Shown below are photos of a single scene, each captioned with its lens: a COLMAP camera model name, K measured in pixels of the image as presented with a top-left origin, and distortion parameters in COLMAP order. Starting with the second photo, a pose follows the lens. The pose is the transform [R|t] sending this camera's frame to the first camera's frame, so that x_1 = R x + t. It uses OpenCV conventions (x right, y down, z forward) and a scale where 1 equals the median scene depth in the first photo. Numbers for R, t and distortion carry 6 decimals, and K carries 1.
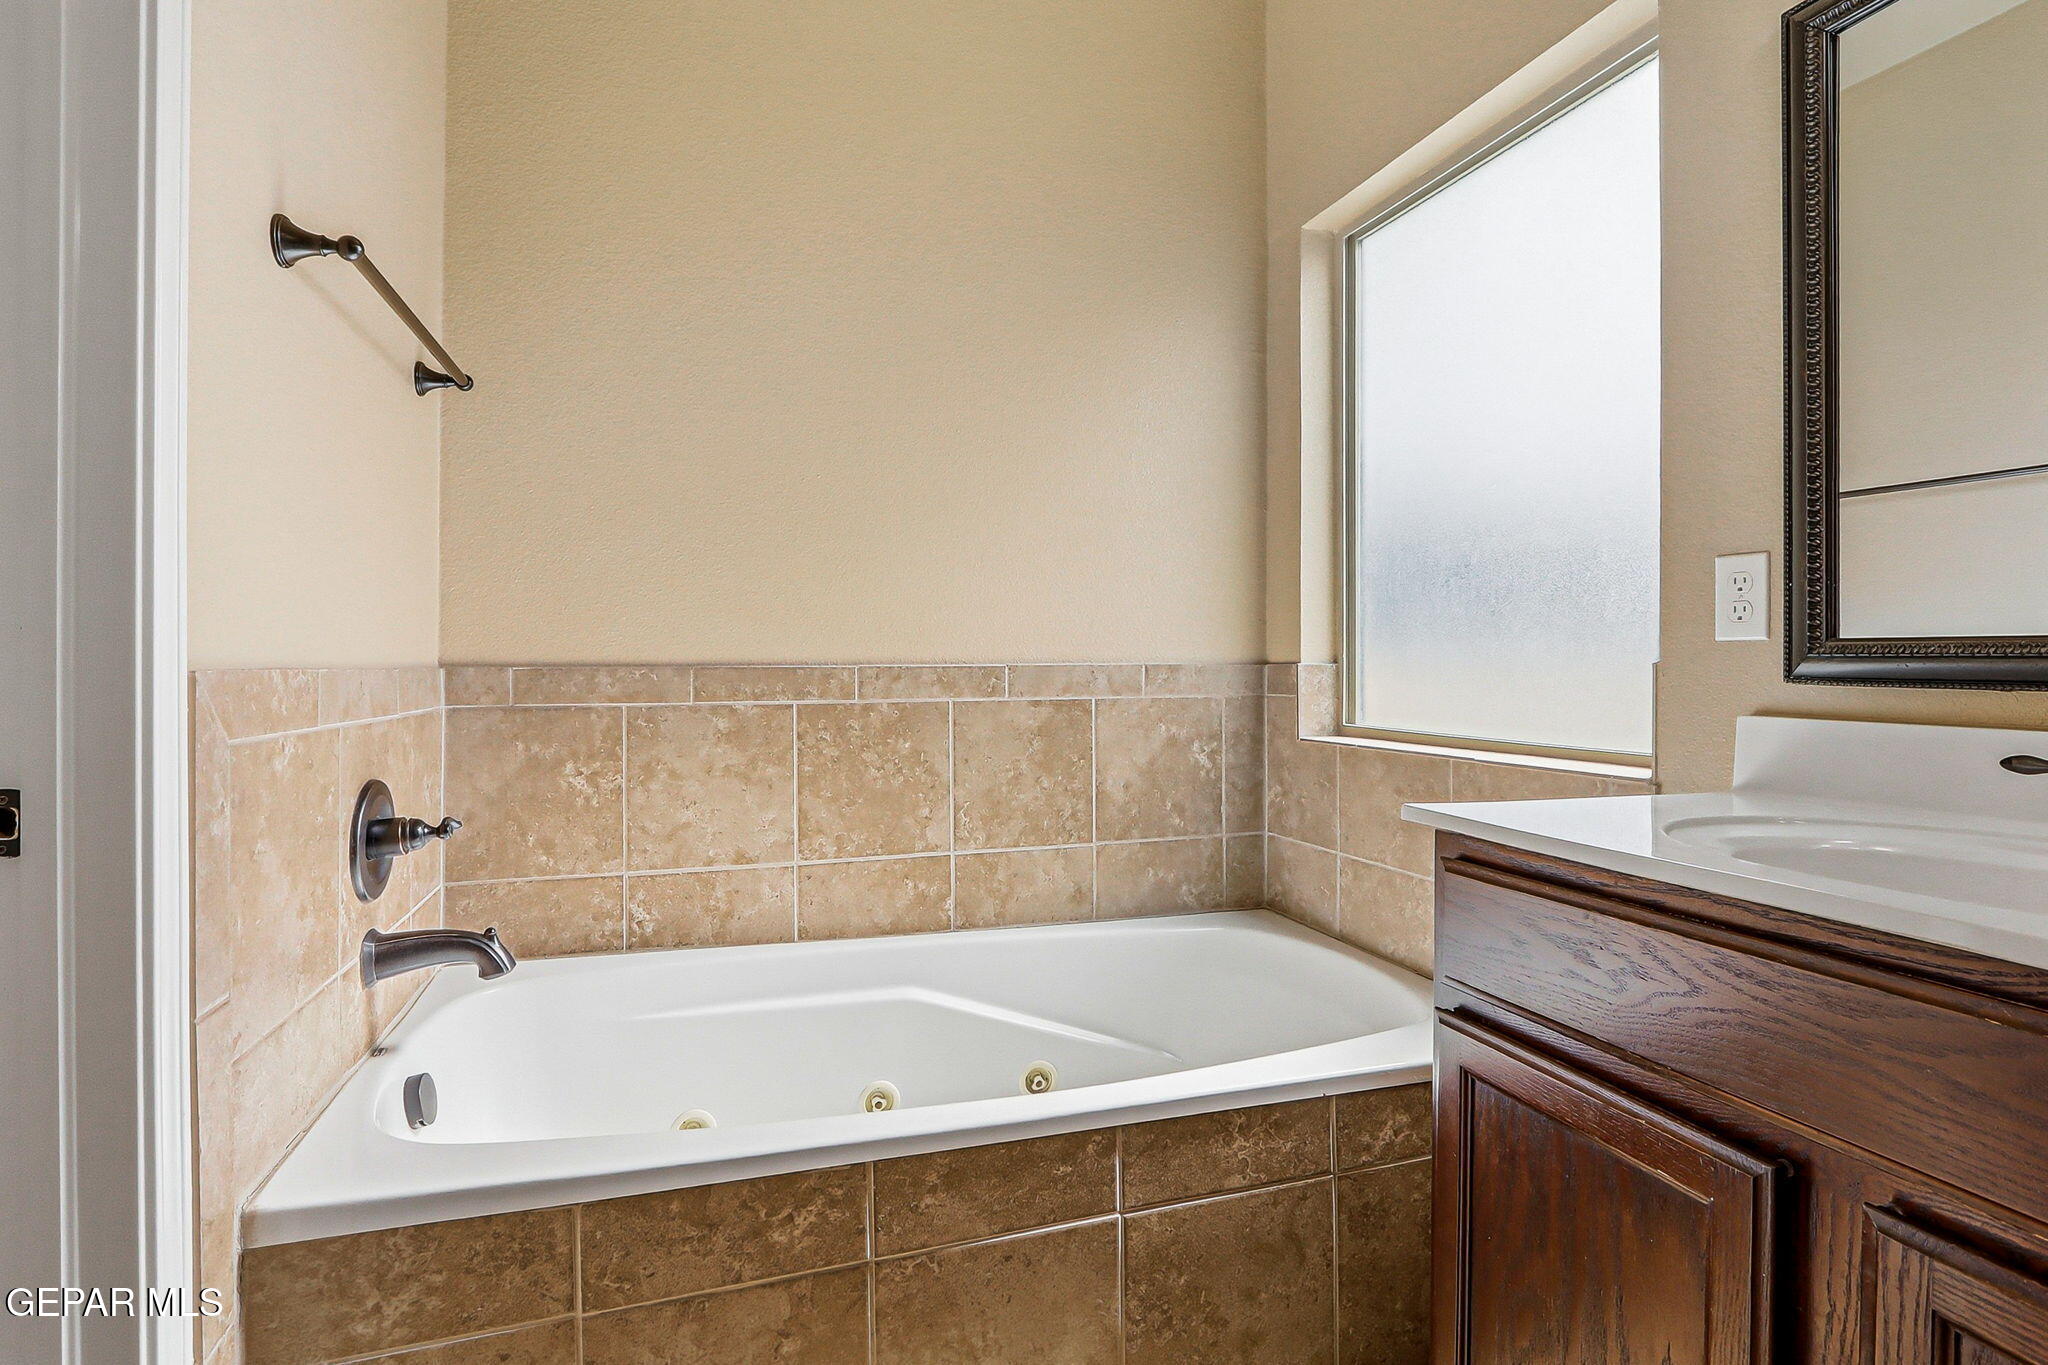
lens RADIAL K [[979.0, 0, 1020.2], [0, 979.0, 681.9], [0, 0, 1]] dist [-0.000925, 0.000759]
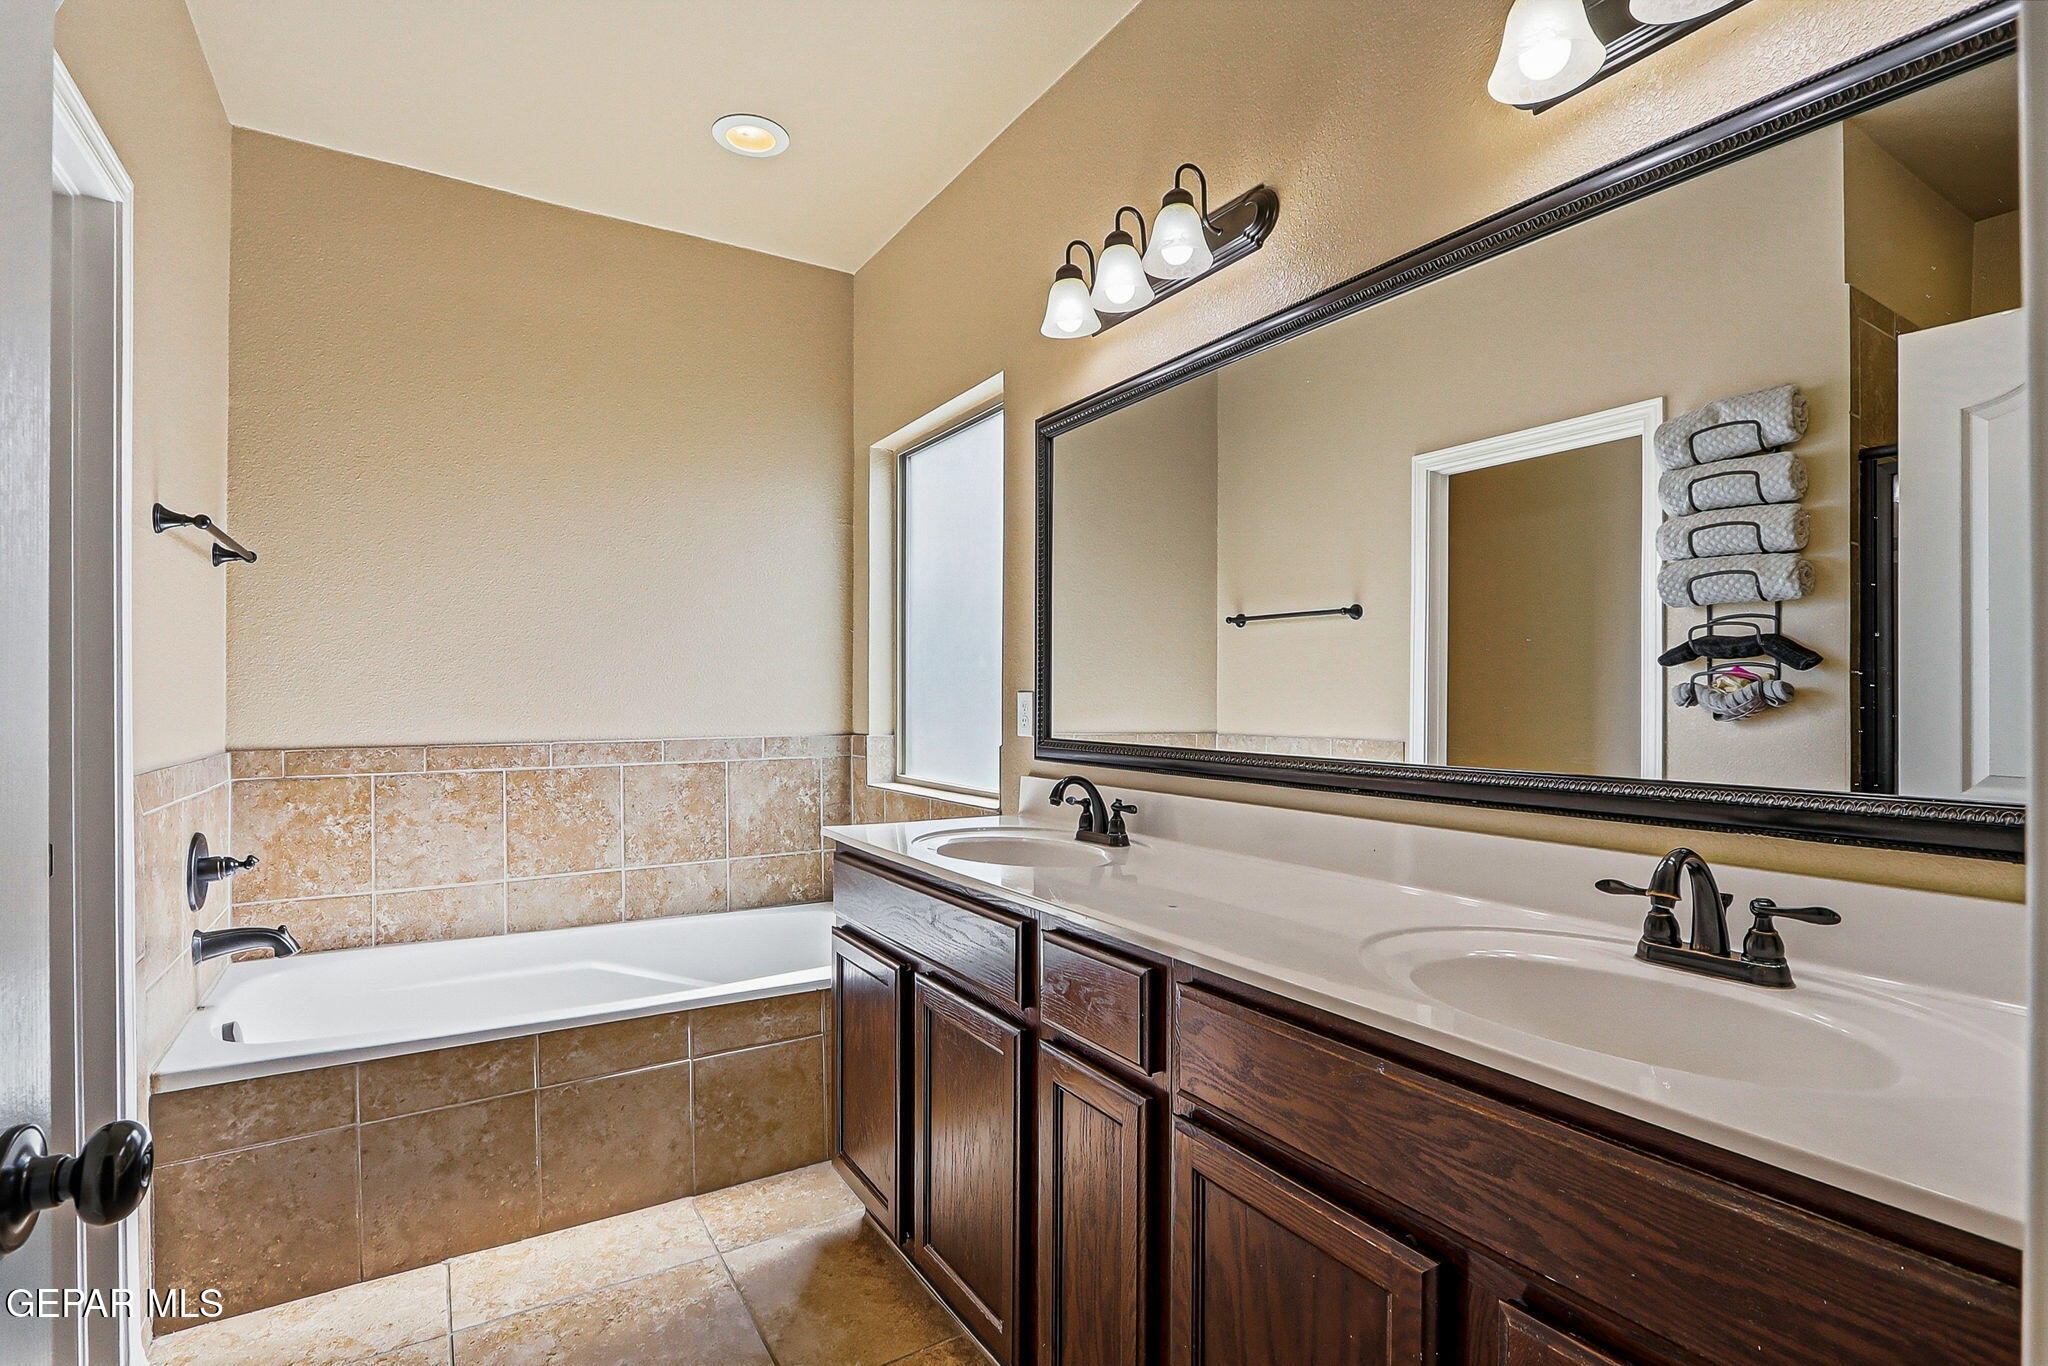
lens RADIAL K [[979.0, 0, 1024.8], [0, 979.0, 702.6], [0, 0, 1]] dist [-0.000925, 0.000759]
pose [[0.973802, -0.005350, 0.227333, 0.256821], [0.007070, 0.999952, -0.006751, -0.084319], [-0.227286, 0.008182, 0.973794, -0.786734]]
